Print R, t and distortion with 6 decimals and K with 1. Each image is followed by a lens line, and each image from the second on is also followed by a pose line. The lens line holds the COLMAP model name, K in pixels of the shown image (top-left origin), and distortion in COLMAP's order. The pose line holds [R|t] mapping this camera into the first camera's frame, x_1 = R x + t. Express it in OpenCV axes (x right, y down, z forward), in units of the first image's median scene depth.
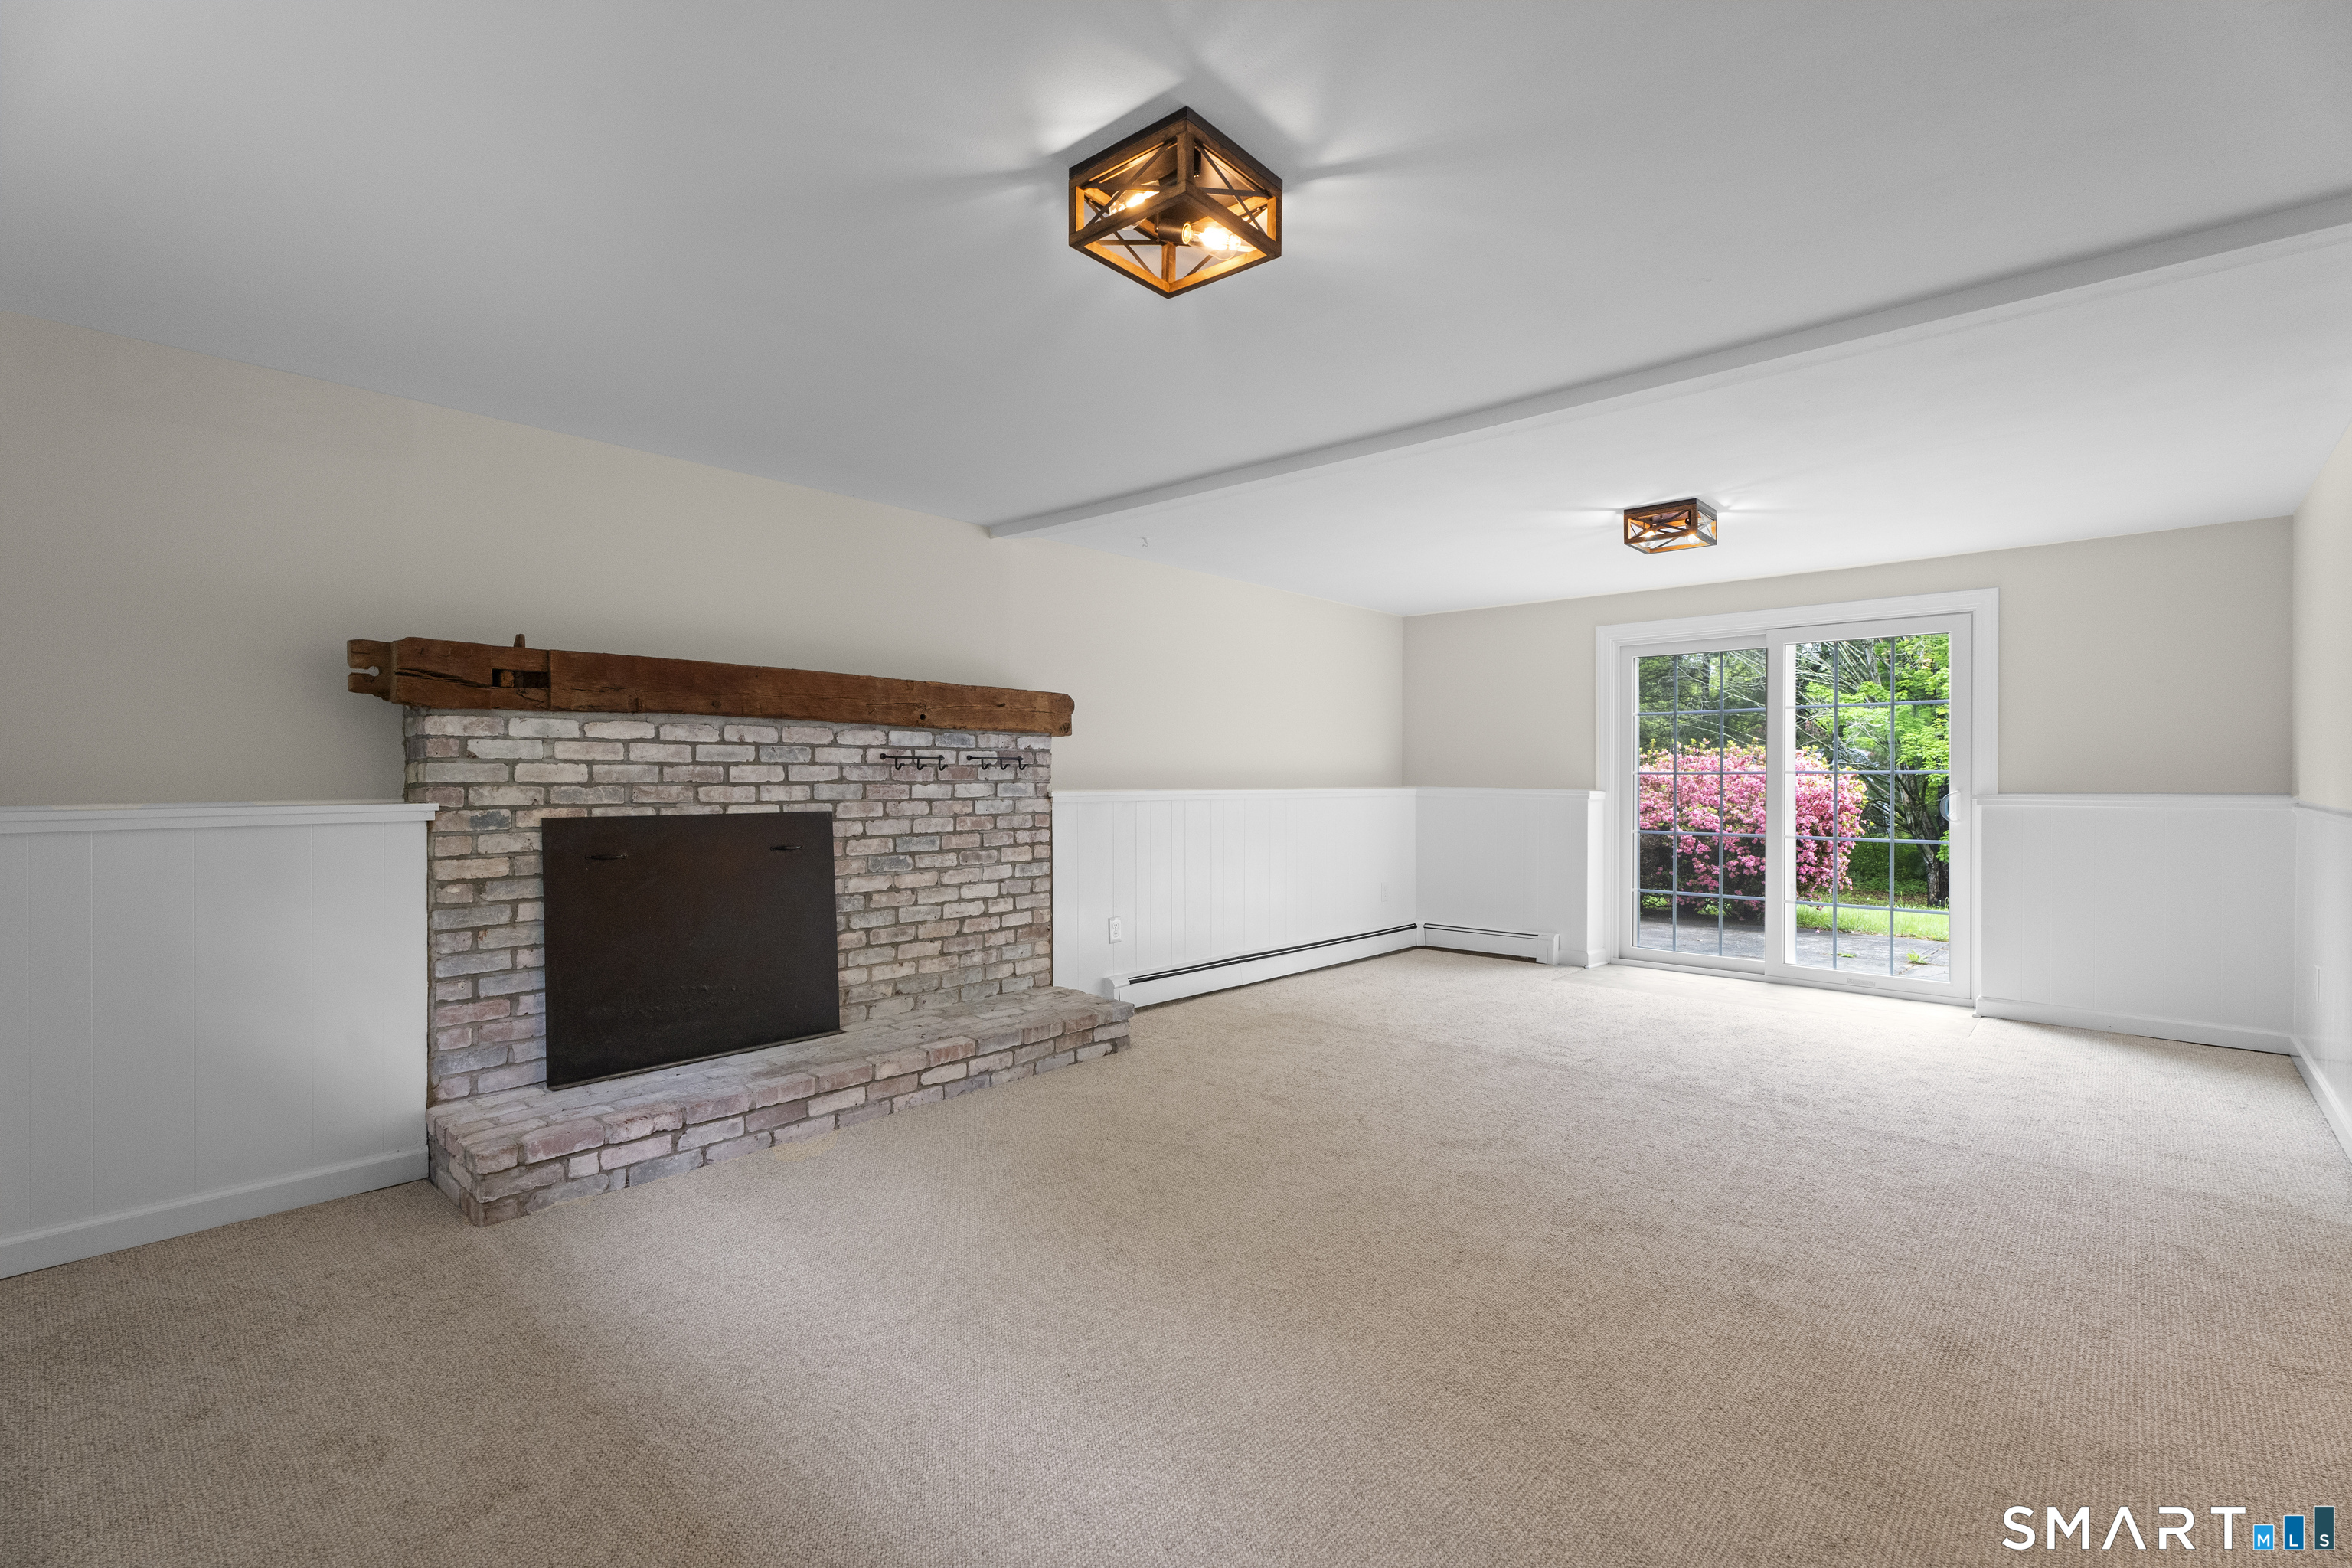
lens RADIAL K [[1043.9, 0, 1173.6], [0, 1043.9, 771.1], [0, 0, 1]] dist [0.002242, -0.000872]
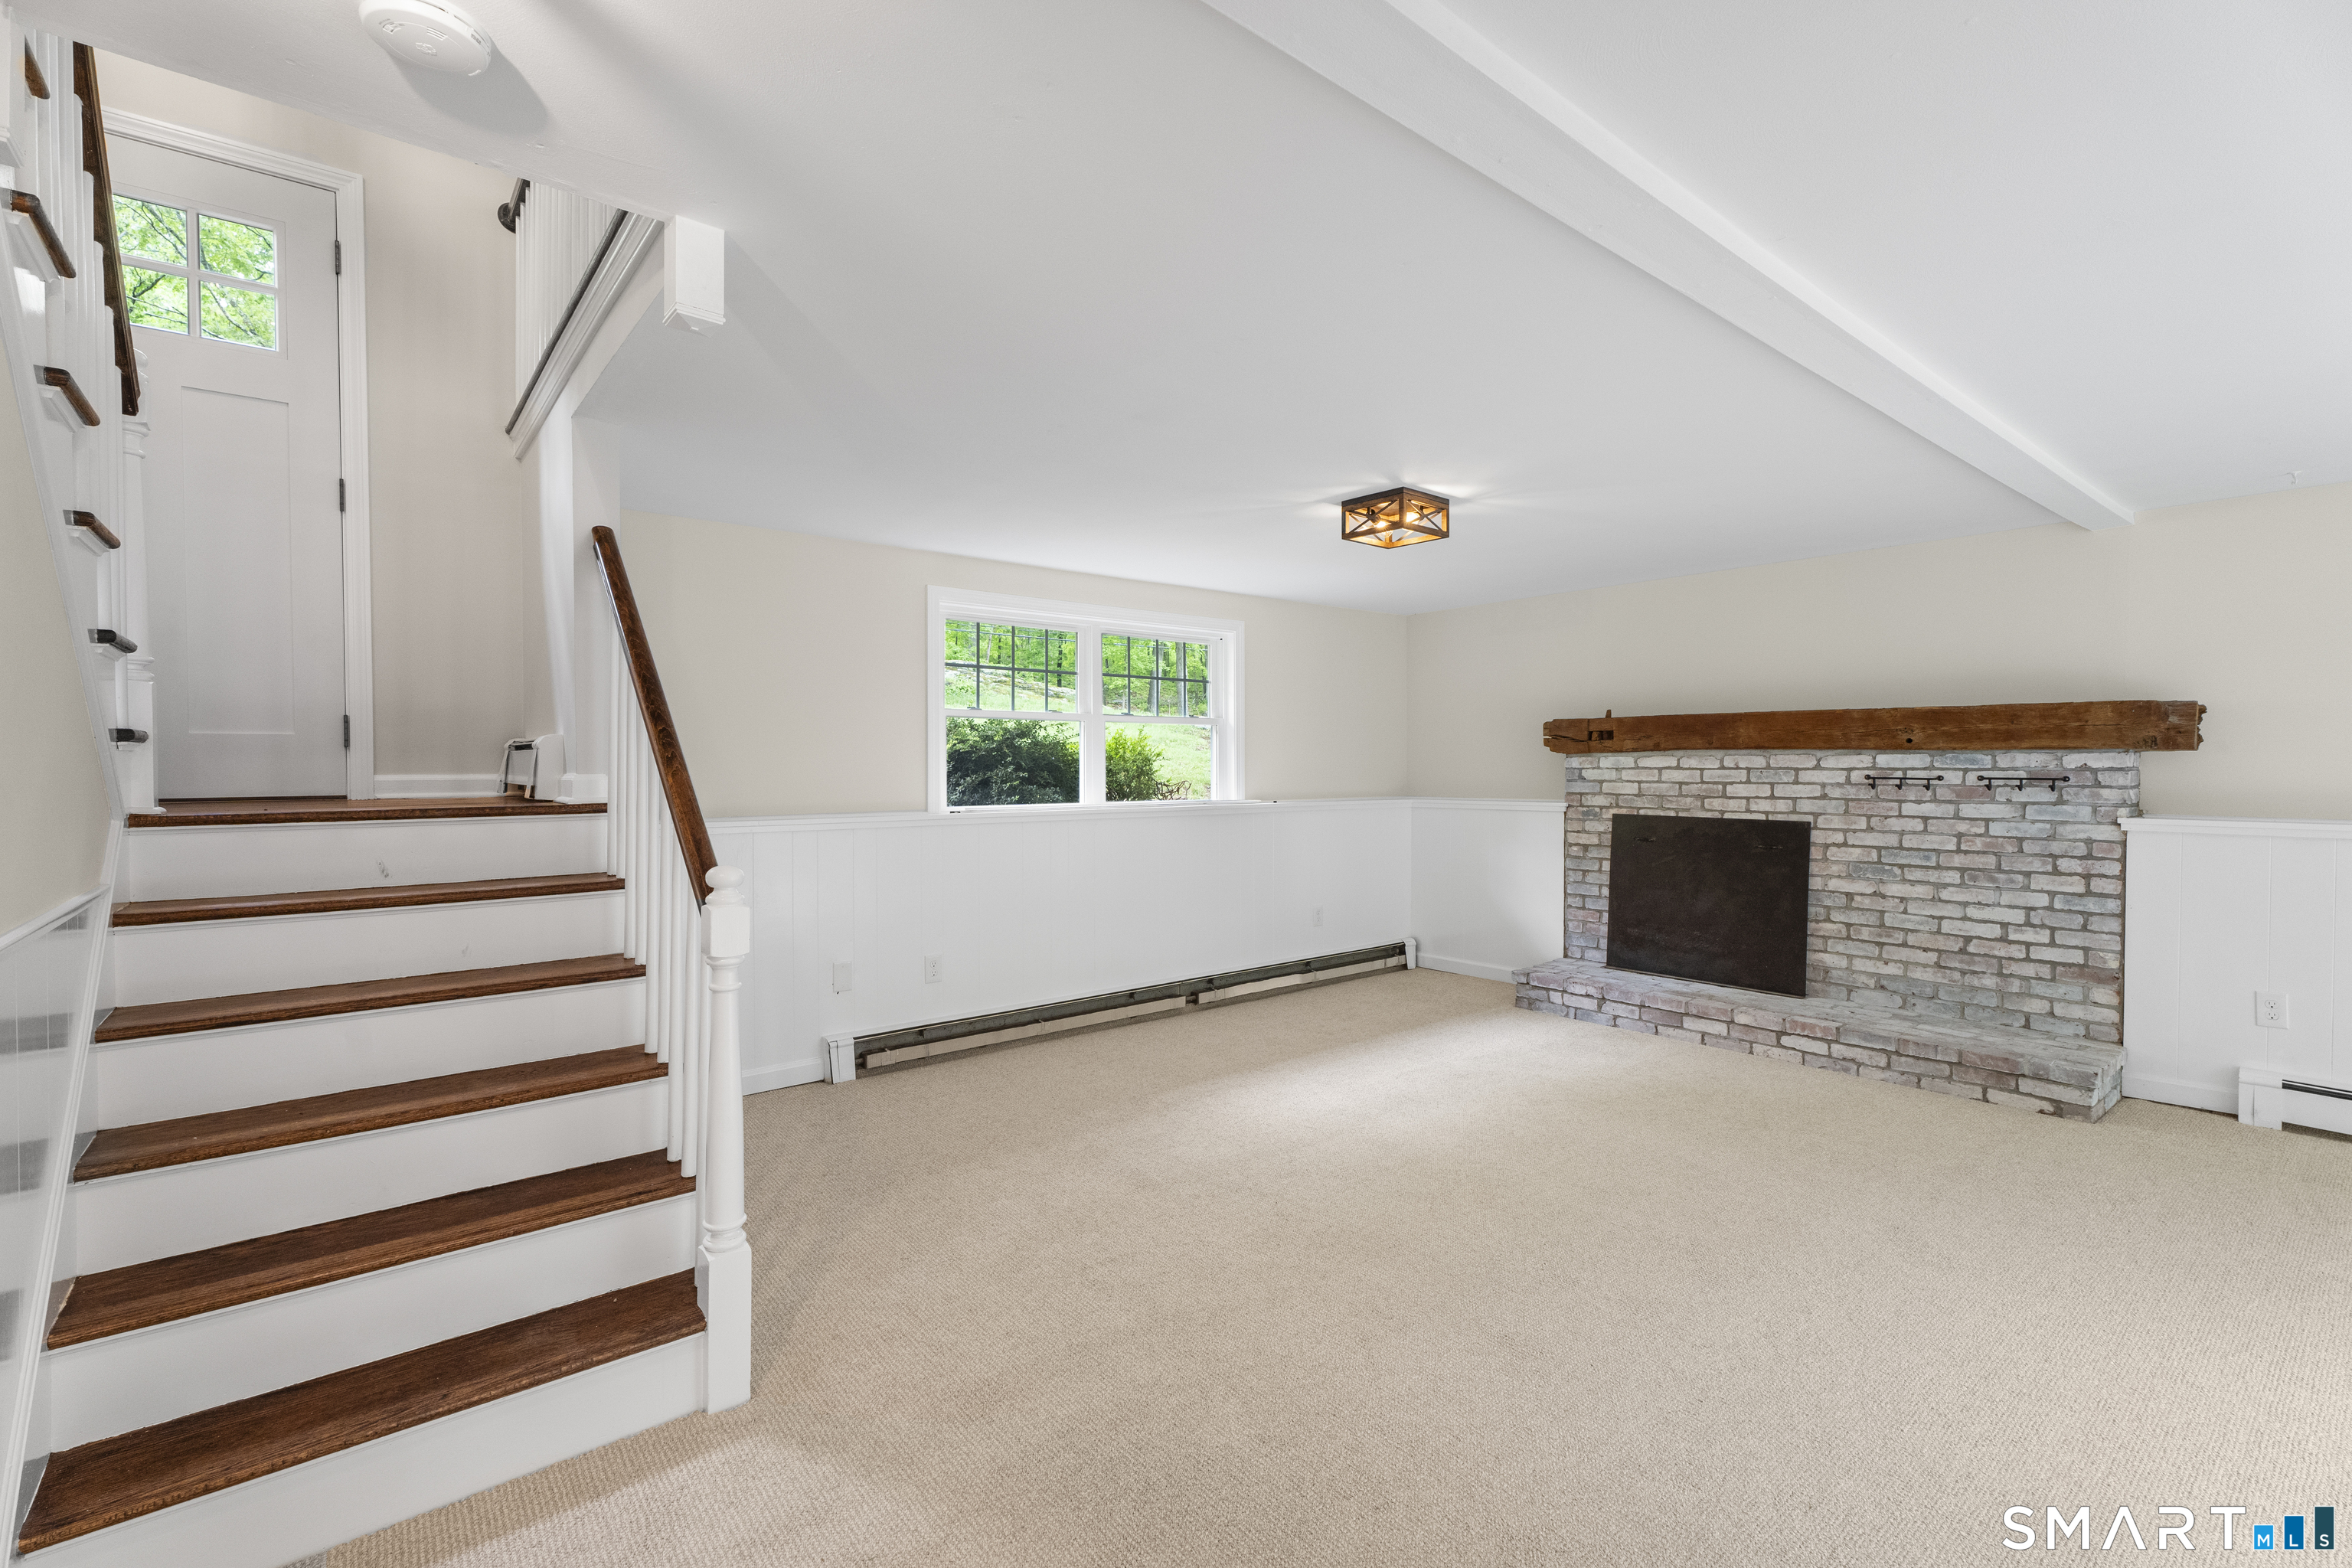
lens RADIAL K [[1043.9, 0, 1173.6], [0, 1043.9, 771.1], [0, 0, 1]] dist [0.002242, -0.000872]
pose [[-0.154283, 0.004809, -0.988015, 0.995748], [0.004928, 0.999979, 0.004097, -0.029851], [0.988014, -0.004237, -0.154303, 0.434019]]
